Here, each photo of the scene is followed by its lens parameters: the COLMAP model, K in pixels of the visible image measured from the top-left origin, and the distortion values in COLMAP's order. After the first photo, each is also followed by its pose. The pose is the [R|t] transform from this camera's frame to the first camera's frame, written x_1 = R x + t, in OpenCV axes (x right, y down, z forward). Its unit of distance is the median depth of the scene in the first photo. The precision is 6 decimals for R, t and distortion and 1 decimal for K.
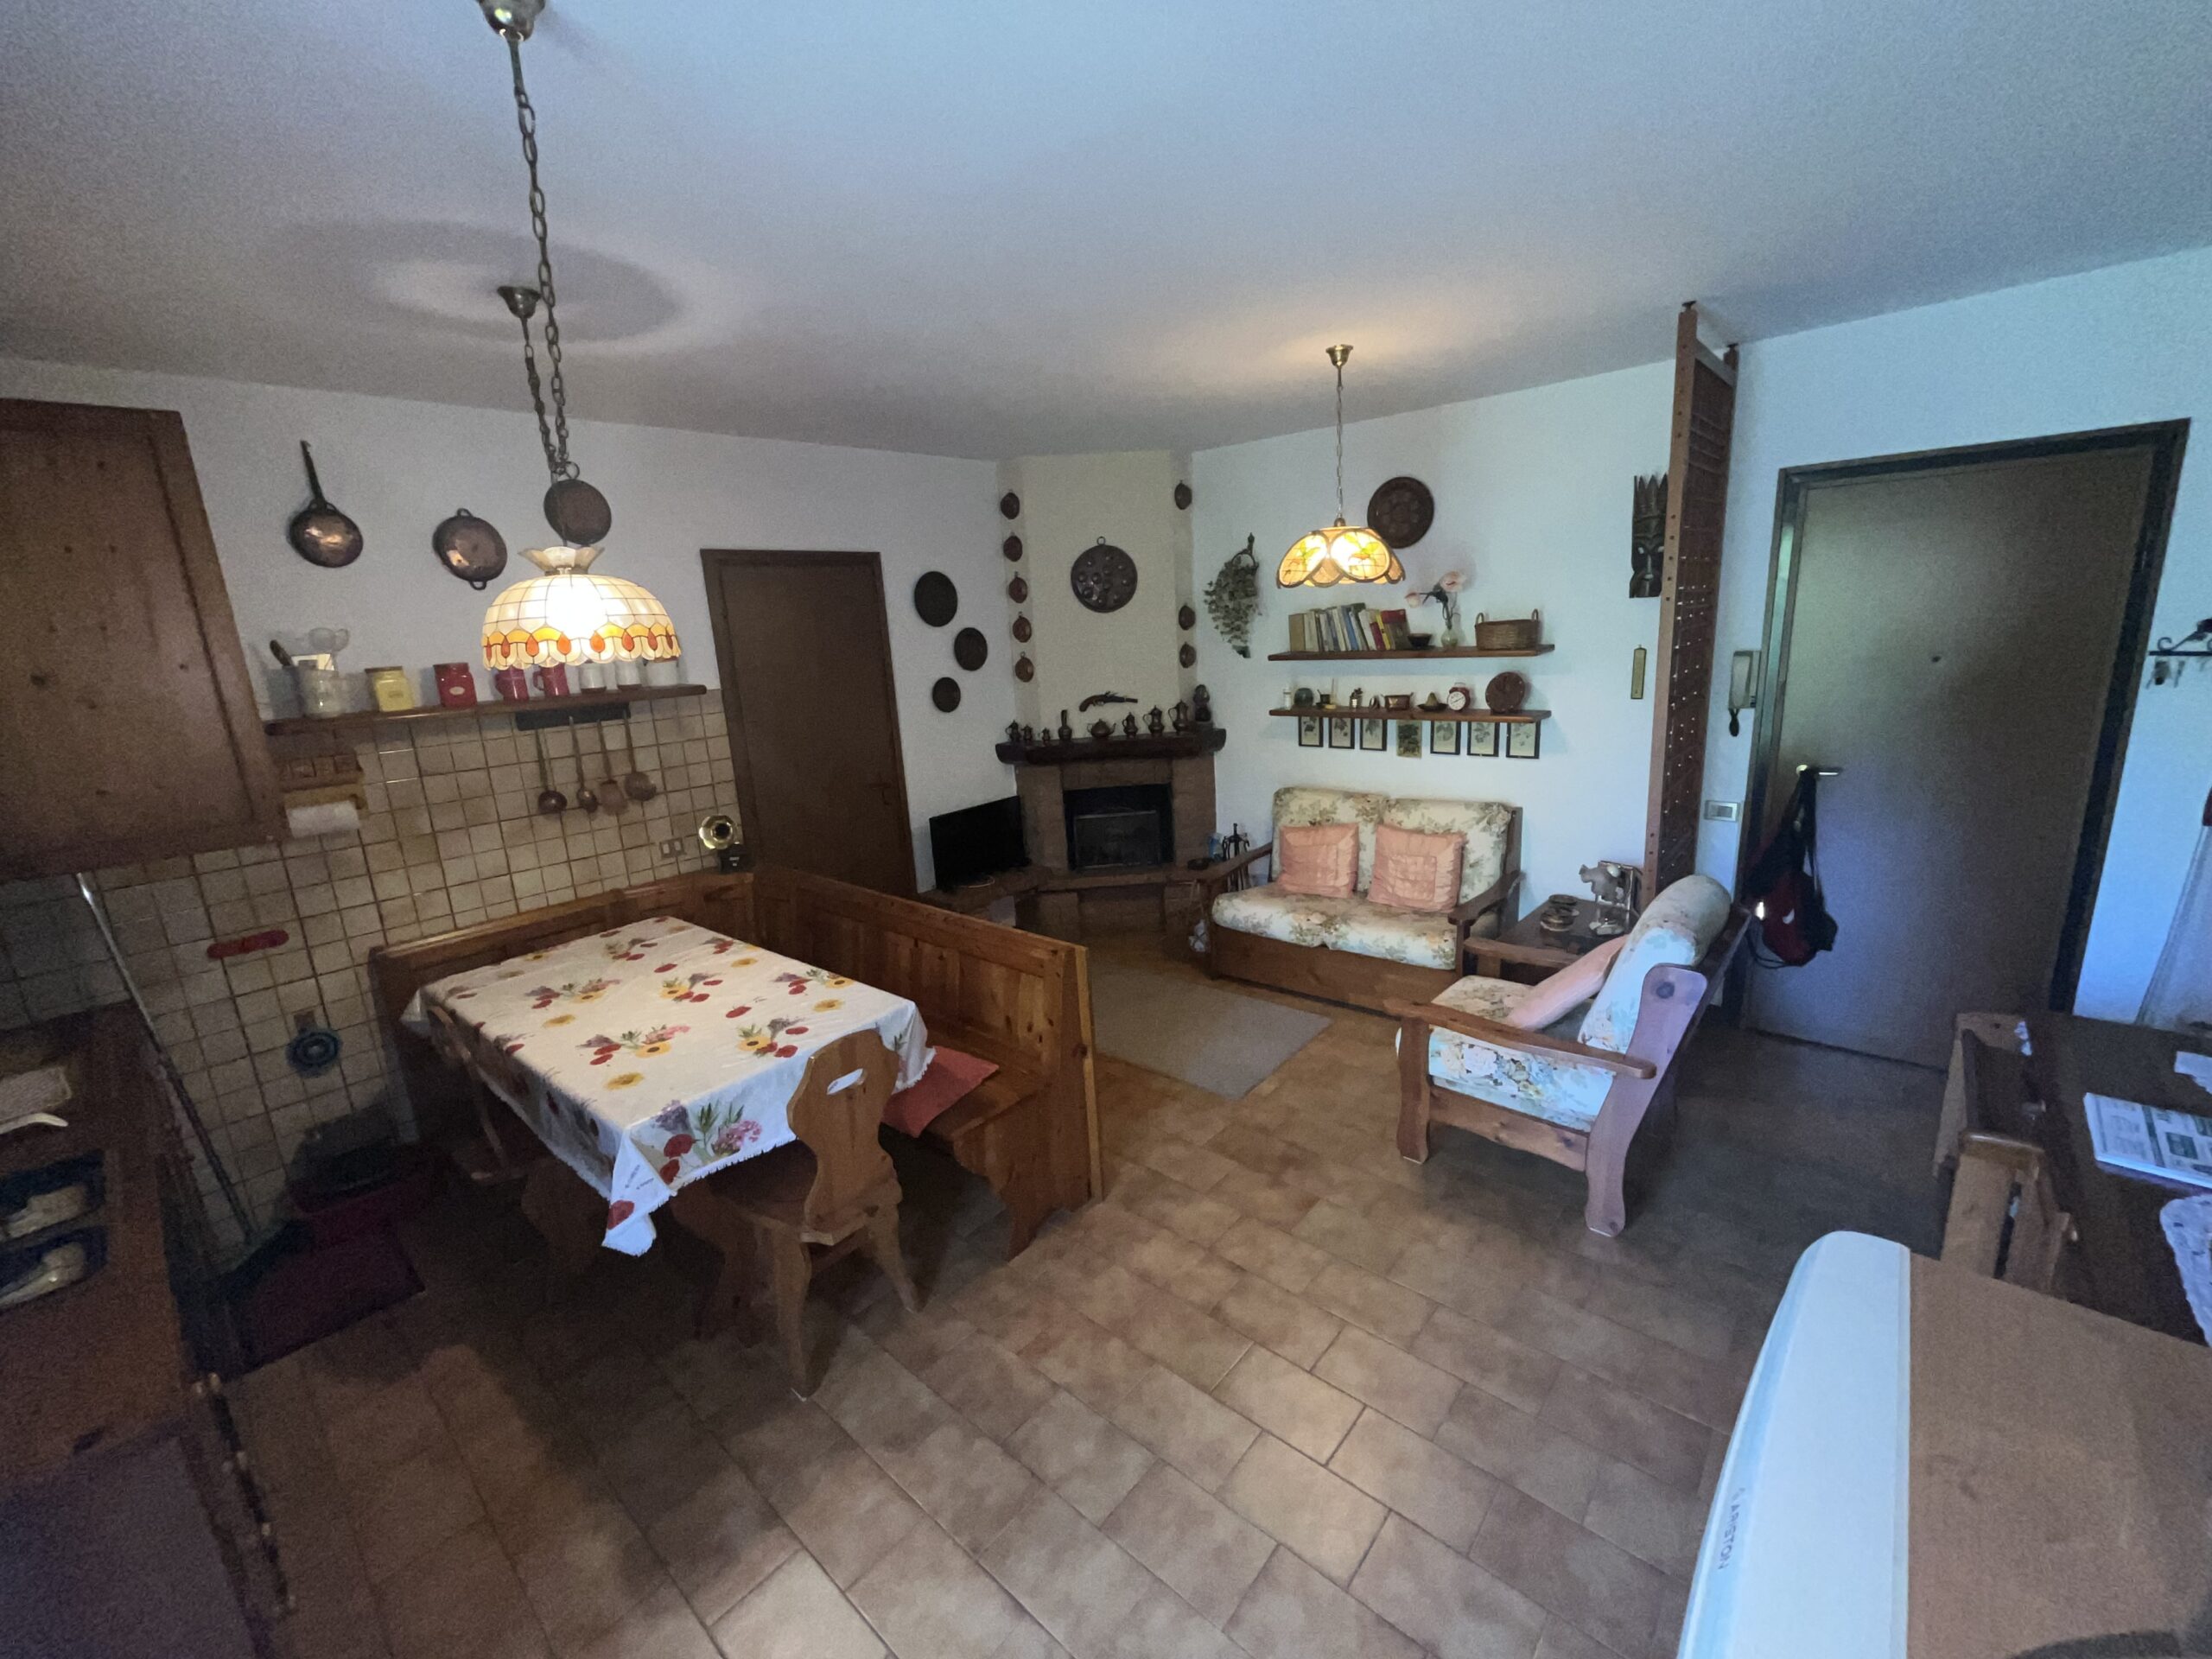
lens RADIAL K [[892.3, 0, 1106.0], [0, 892.3, 829.5], [0, 0, 1]] dist [0.000667, 0.000097]
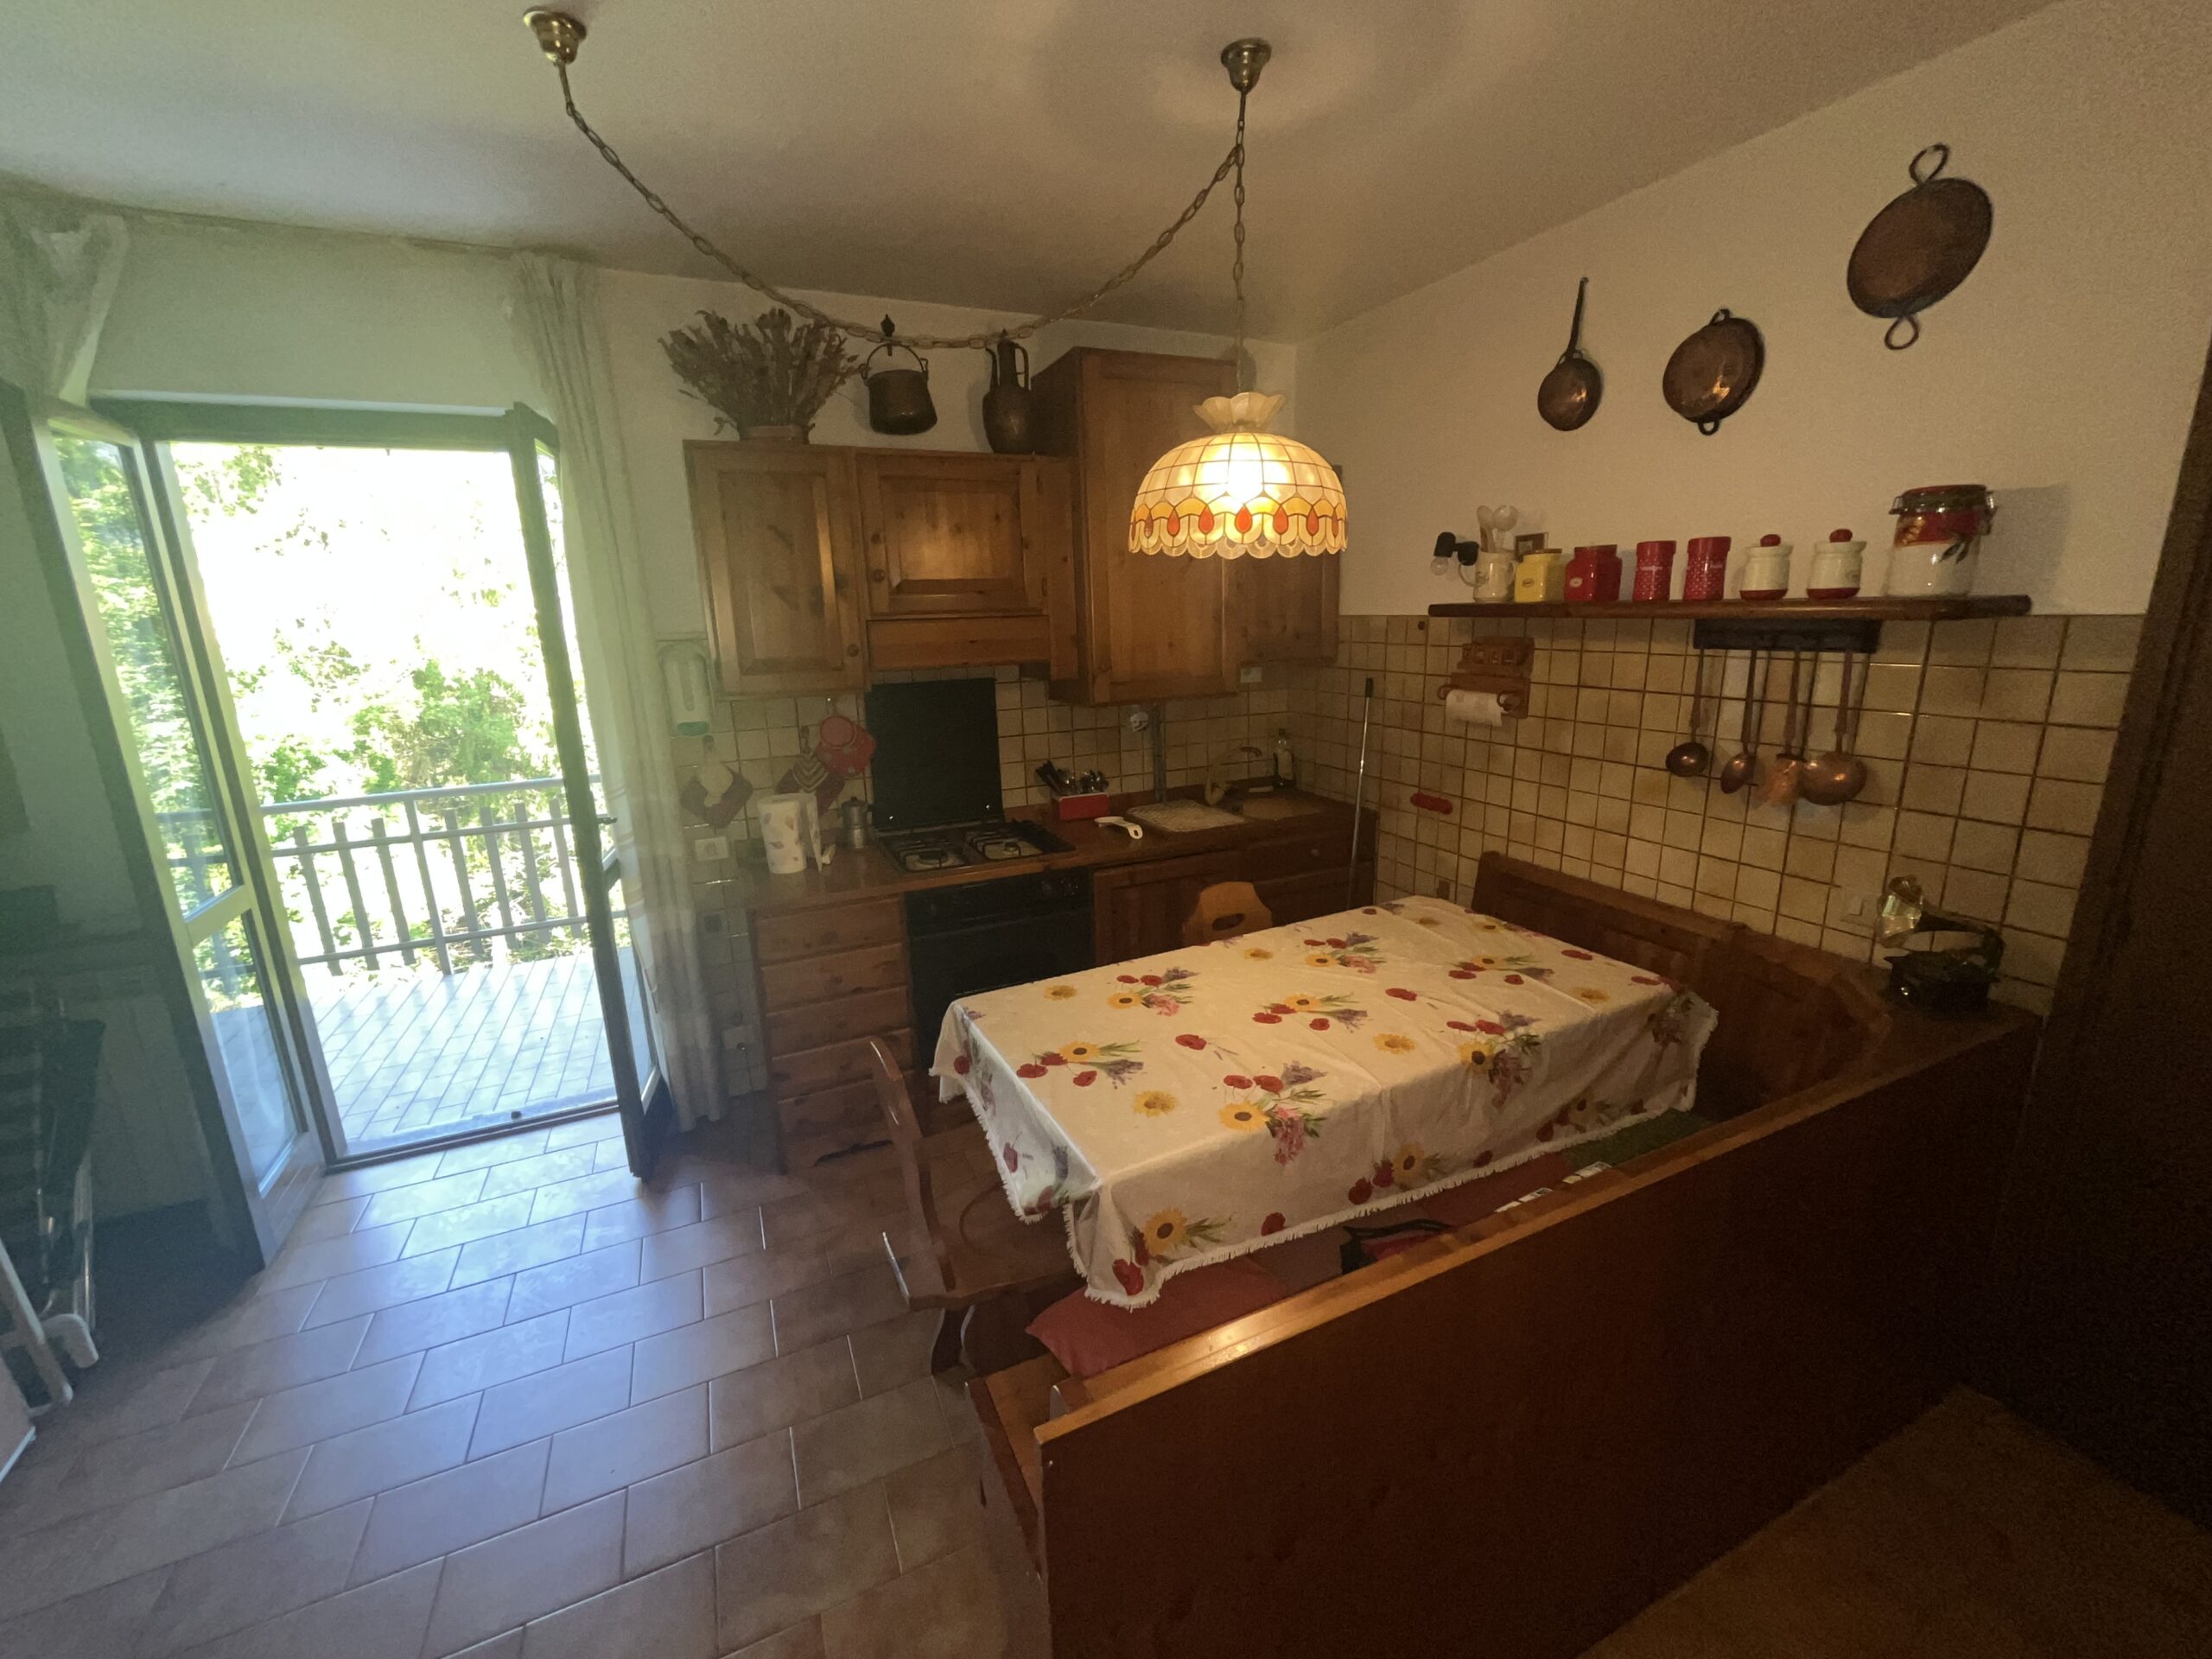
lens RADIAL K [[892.3, 0, 1106.0], [0, 892.3, 829.5], [0, 0, 1]] dist [0.000667, 0.000097]
pose [[-0.406386, 0.288118, -0.867086, 0.187908], [-0.158900, 0.912236, 0.377593, -0.203244], [0.899778, 0.291229, -0.324938, 1.024738]]
